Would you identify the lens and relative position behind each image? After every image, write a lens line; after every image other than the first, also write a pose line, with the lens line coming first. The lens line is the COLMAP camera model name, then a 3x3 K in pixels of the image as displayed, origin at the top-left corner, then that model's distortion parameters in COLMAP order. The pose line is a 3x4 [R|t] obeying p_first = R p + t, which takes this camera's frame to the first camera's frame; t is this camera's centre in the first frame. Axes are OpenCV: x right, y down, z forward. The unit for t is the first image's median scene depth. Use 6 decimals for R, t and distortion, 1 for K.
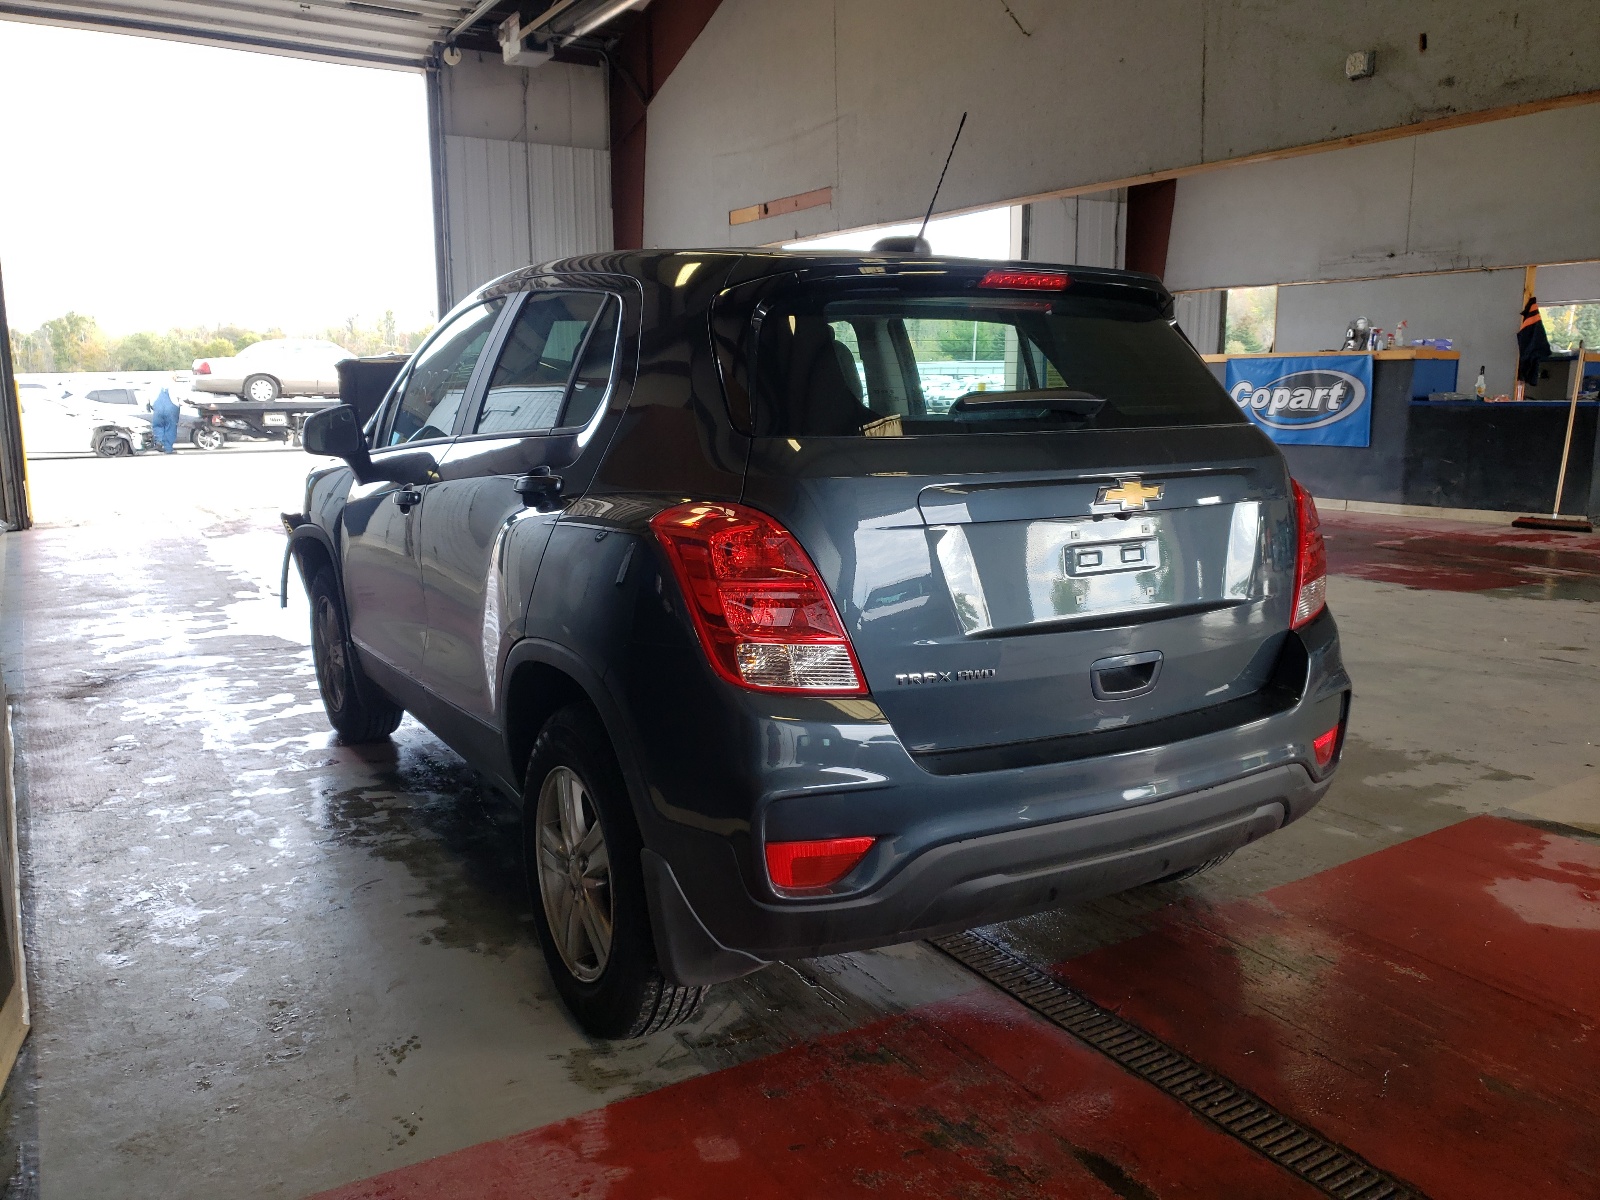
lens RADIAL K [[1252.5, 0, 800.0], [0, 1252.5, 600.0], [0, 0, 1]] dist [0.009975, 0.003956]
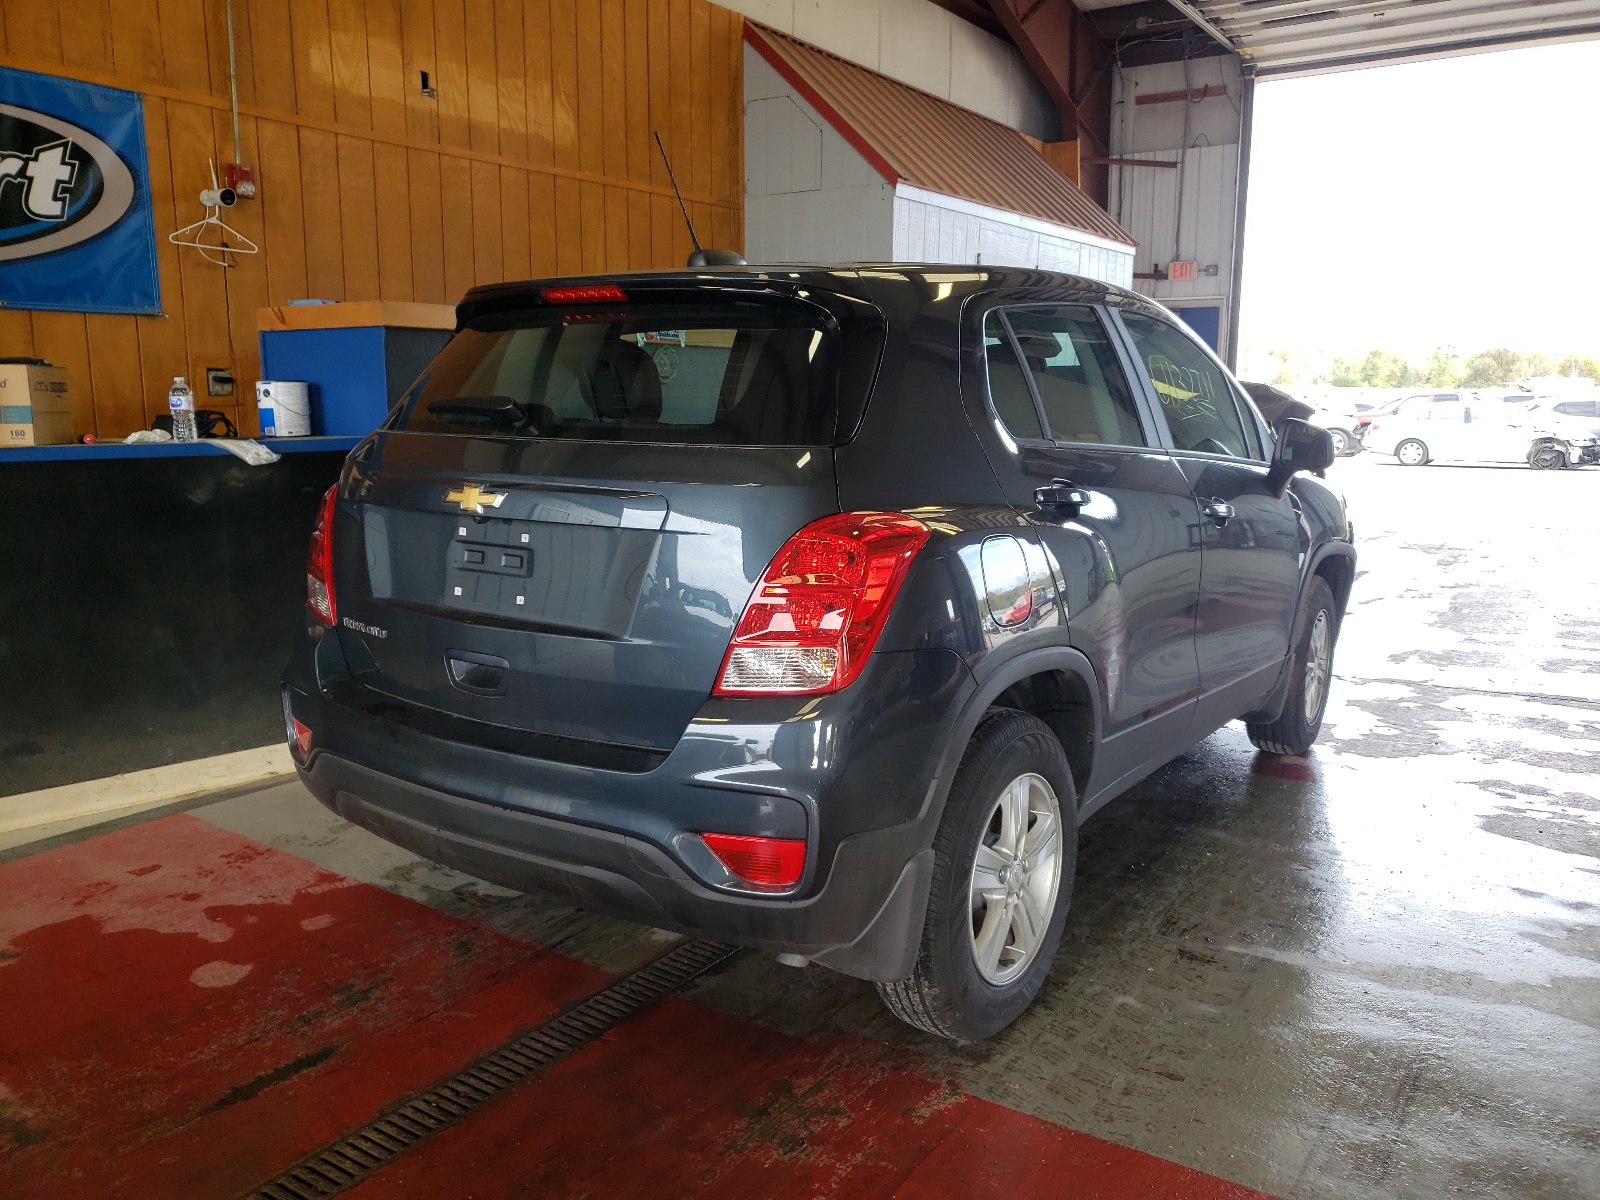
lens RADIAL K [[1236.1, 0, 825.6], [0, 1236.1, 599.7], [0, 0, 1]] dist [0.004976, 0.009928]
pose [[0.398653, 0.149758, -0.904792, 0.365402], [-0.156940, 0.983164, 0.093582, -0.039548], [0.903574, 0.104692, 0.415445, 0.234837]]
